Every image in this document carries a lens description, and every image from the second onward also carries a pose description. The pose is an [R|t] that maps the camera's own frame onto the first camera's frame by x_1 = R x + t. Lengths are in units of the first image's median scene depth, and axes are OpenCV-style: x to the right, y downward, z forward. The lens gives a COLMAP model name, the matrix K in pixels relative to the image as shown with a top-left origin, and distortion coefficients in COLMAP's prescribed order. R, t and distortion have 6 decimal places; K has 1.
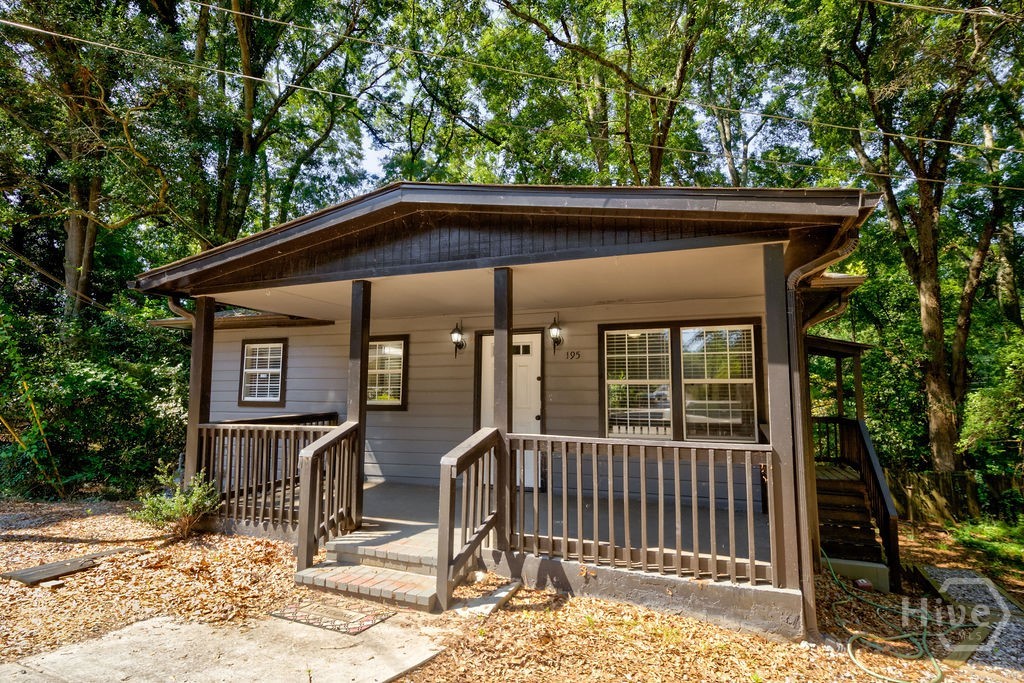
lens RADIAL K [[522.9, 0, 509.1], [0, 522.9, 342.2], [0, 0, 1]] dist [0.005719, 0.000603]
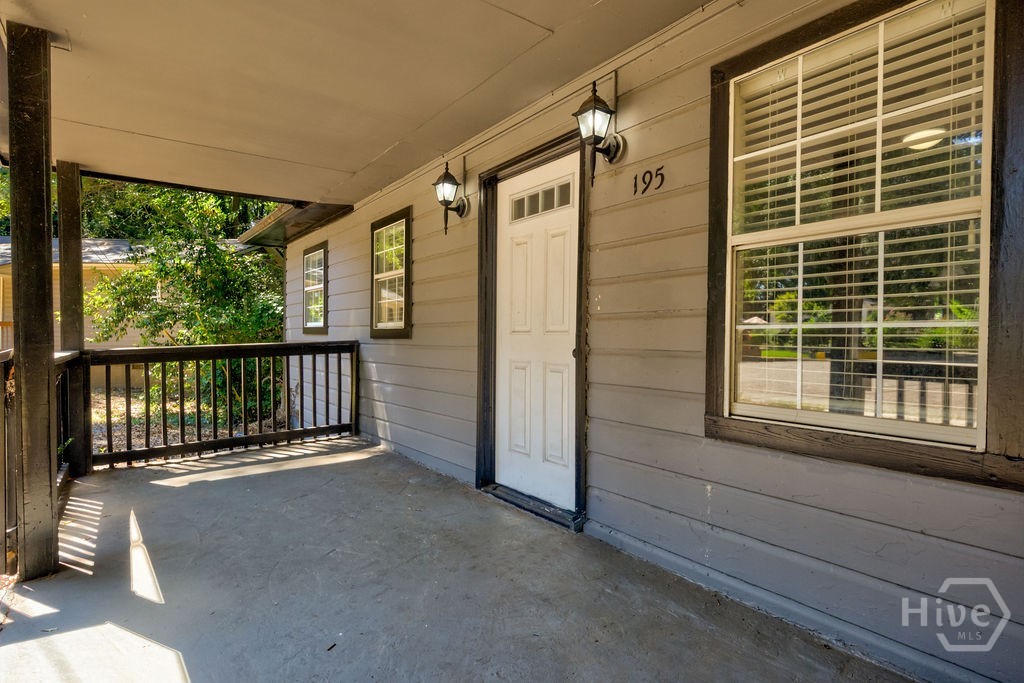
lens RADIAL K [[522.9, 0, 516.6], [0, 522.9, 343.4], [0, 0, 1]] dist [0.005719, 0.000603]
pose [[0.858262, 0.009108, -0.513132, 0.215212], [0.048376, 0.993955, 0.098557, 0.089314], [0.510927, -0.109412, 0.852633, 0.591503]]
